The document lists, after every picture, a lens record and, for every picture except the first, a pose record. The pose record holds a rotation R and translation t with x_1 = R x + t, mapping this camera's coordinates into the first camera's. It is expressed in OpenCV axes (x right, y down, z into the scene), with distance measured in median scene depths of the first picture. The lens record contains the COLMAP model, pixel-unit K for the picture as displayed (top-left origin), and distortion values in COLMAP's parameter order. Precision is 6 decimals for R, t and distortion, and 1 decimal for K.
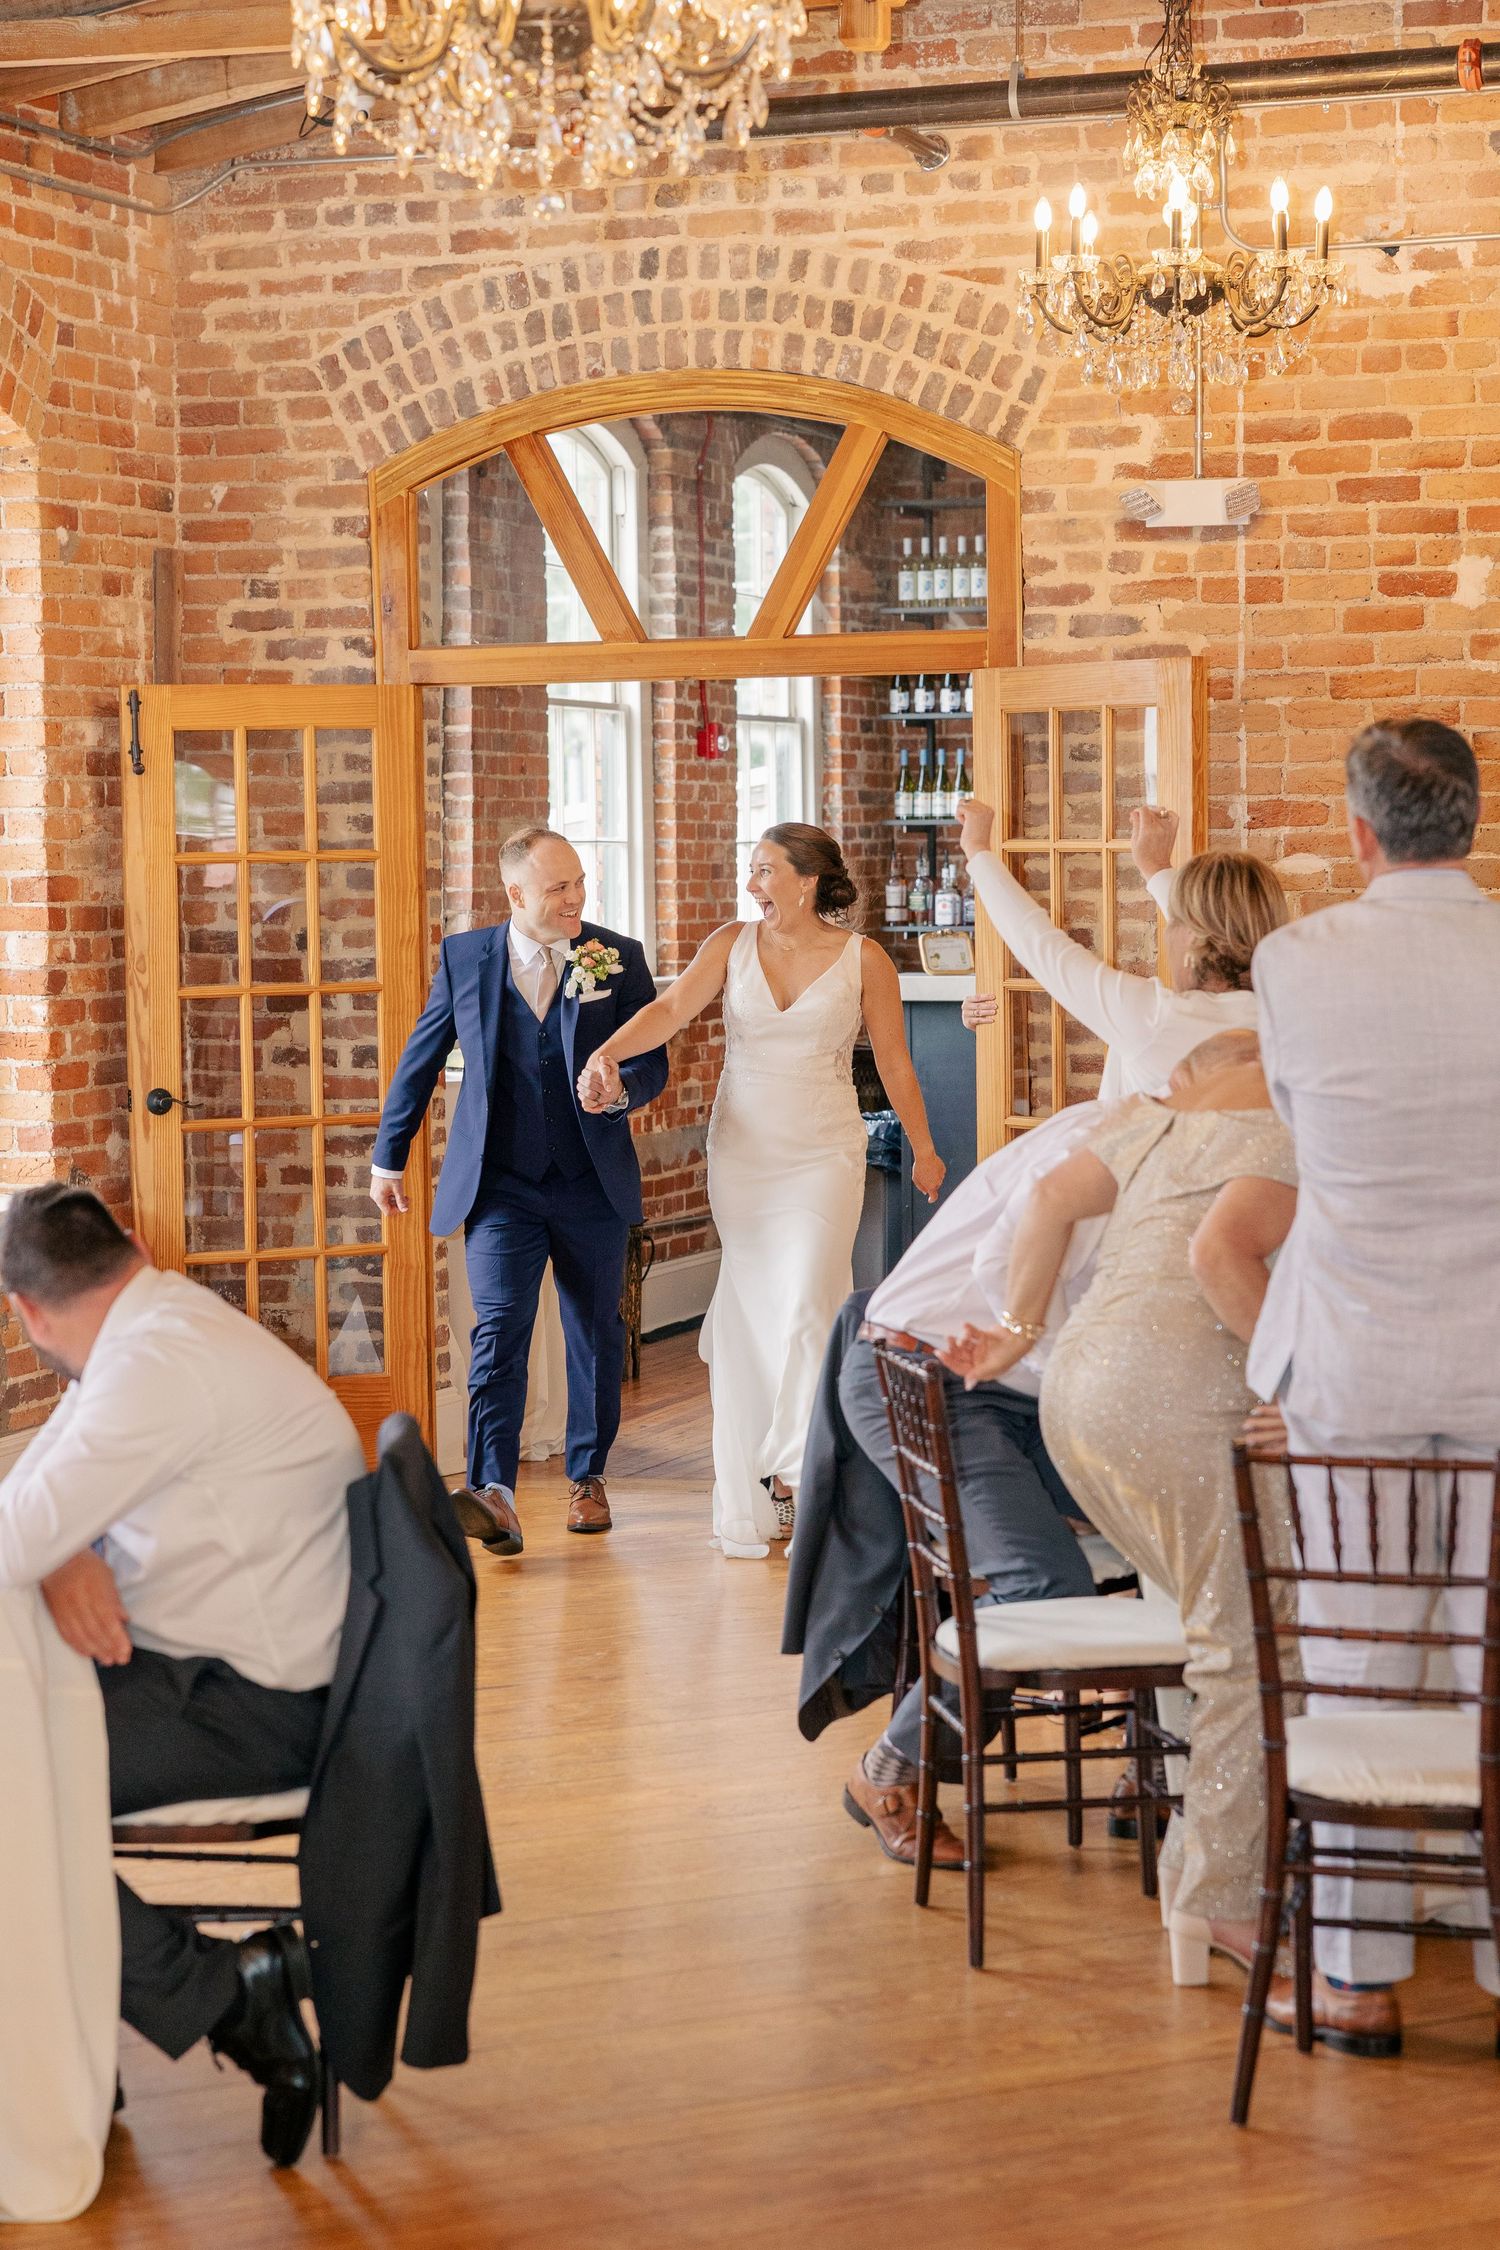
lens RADIAL K [[4347.0, 0, 750.0], [0, 4347.0, 1125.0], [0, 0, 1]] dist [0.012657, 0.064302]
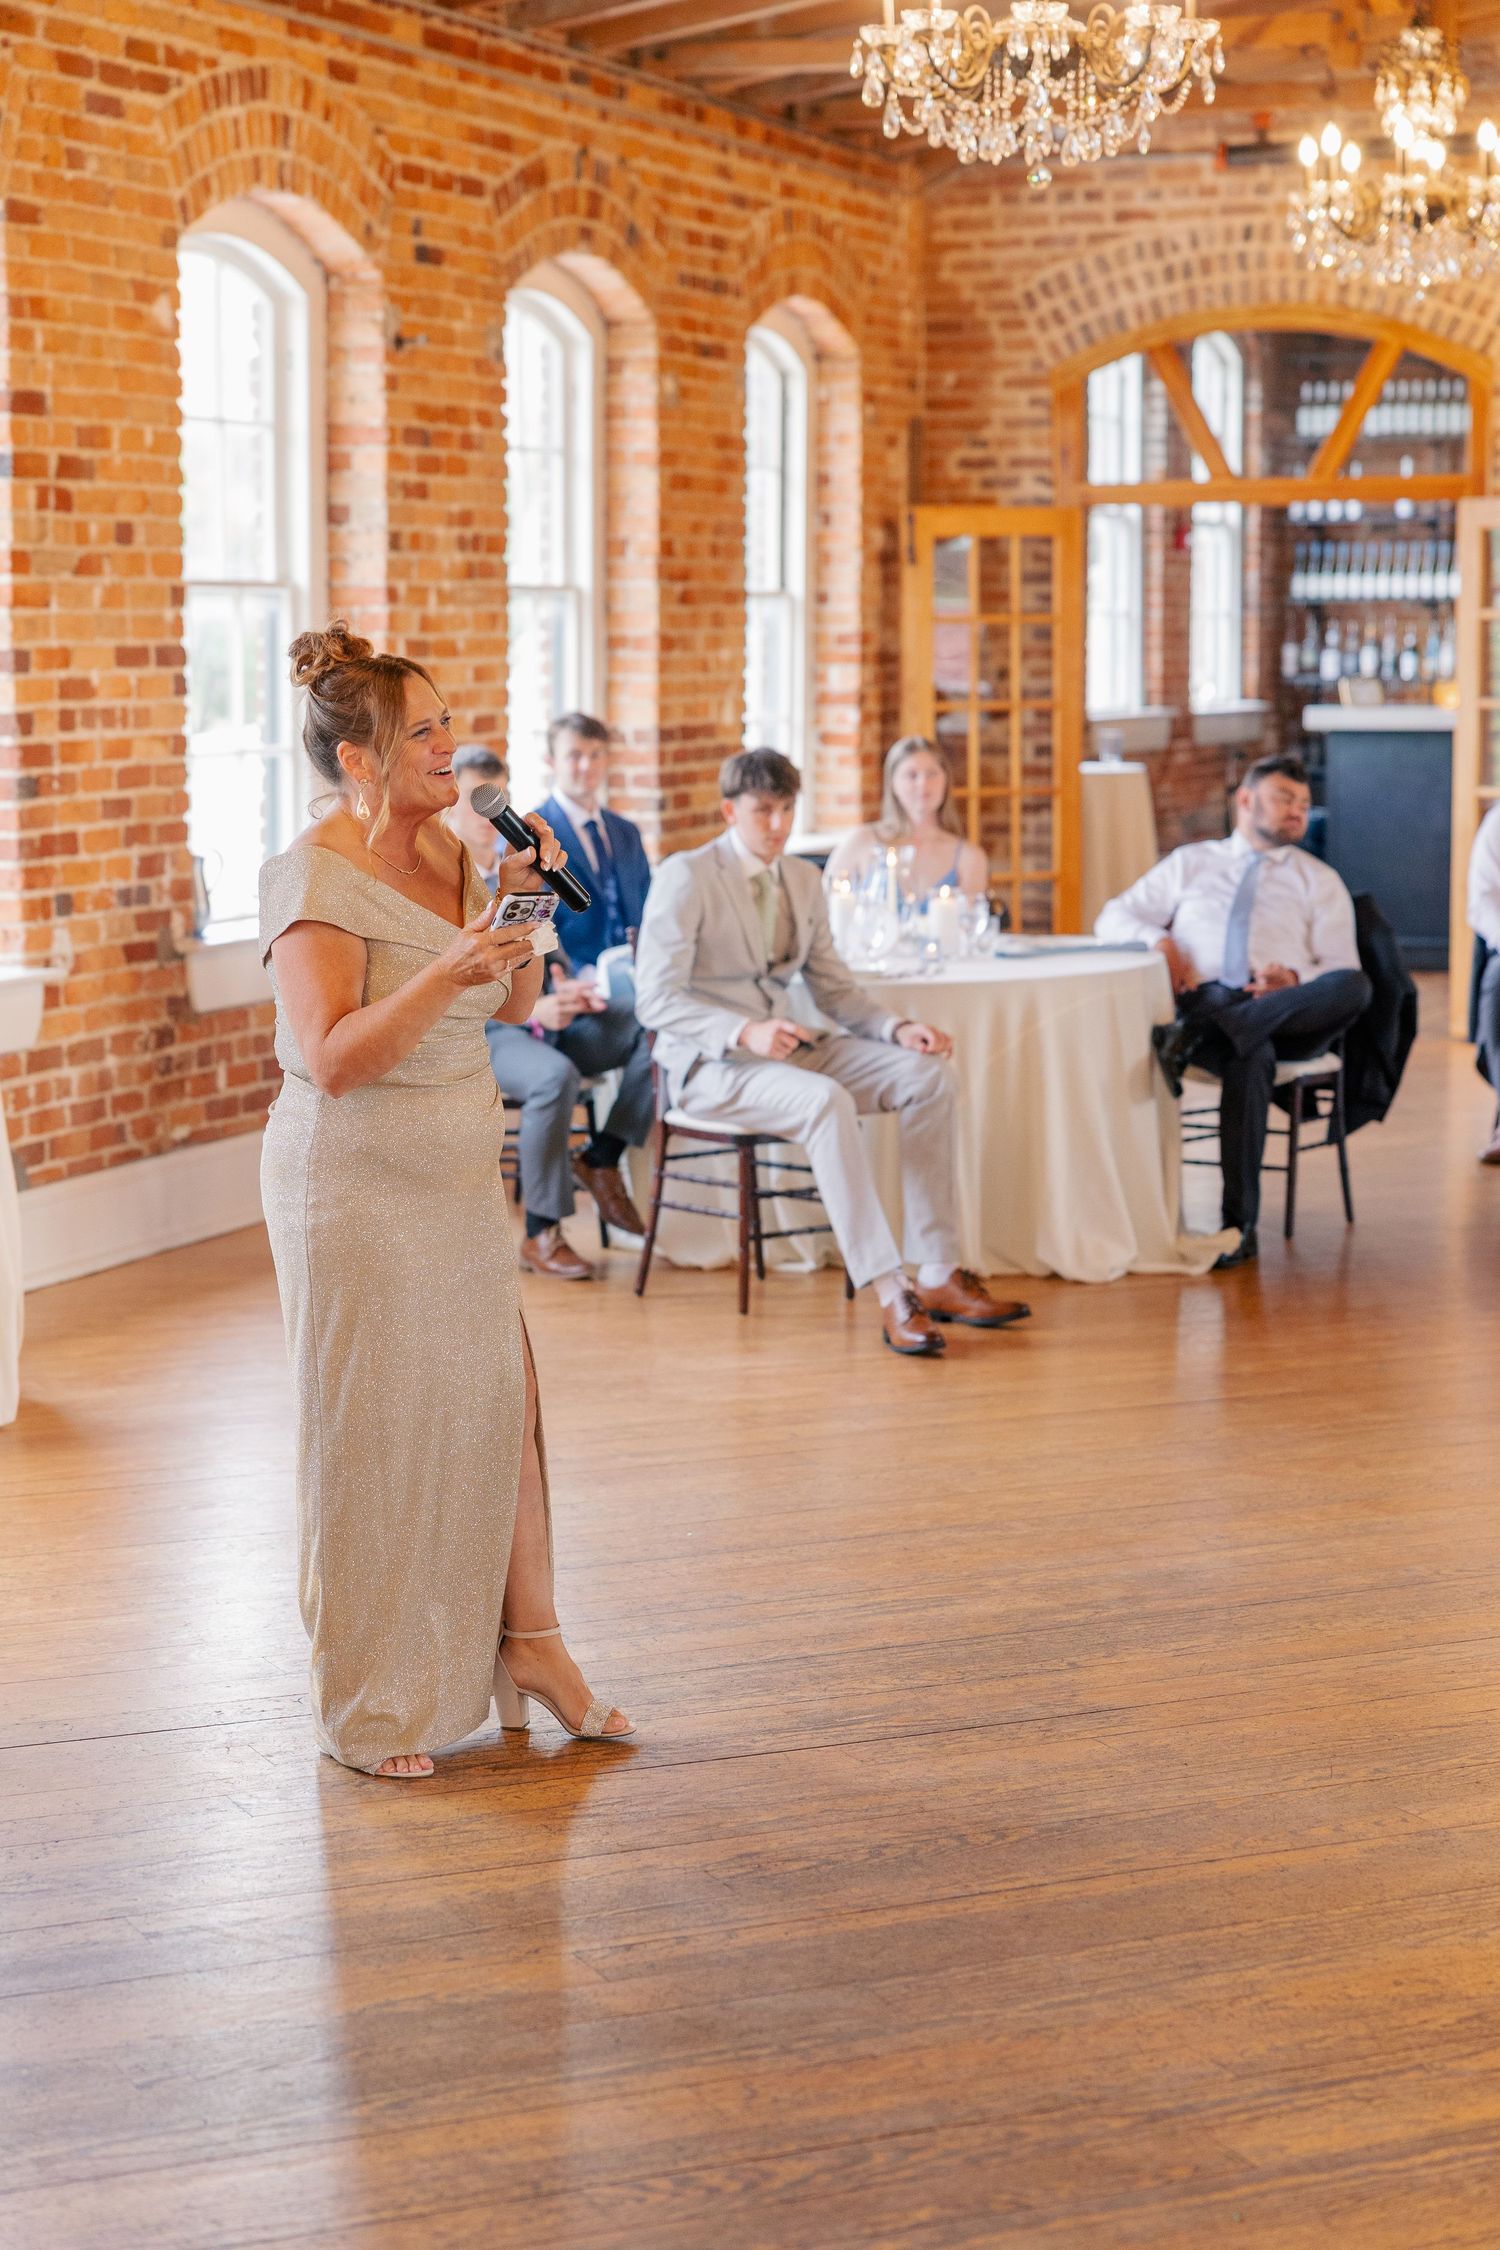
lens RADIAL K [[4347.0, 0, 750.0], [0, 4347.0, 1125.0], [0, 0, 1]] dist [0.012657, 0.064302]
pose [[0.999677, 0.008405, -0.023996, -0.157521], [-0.007175, 0.998677, 0.050912, 0.039609], [0.024392, -0.050724, 0.998415, -0.550921]]
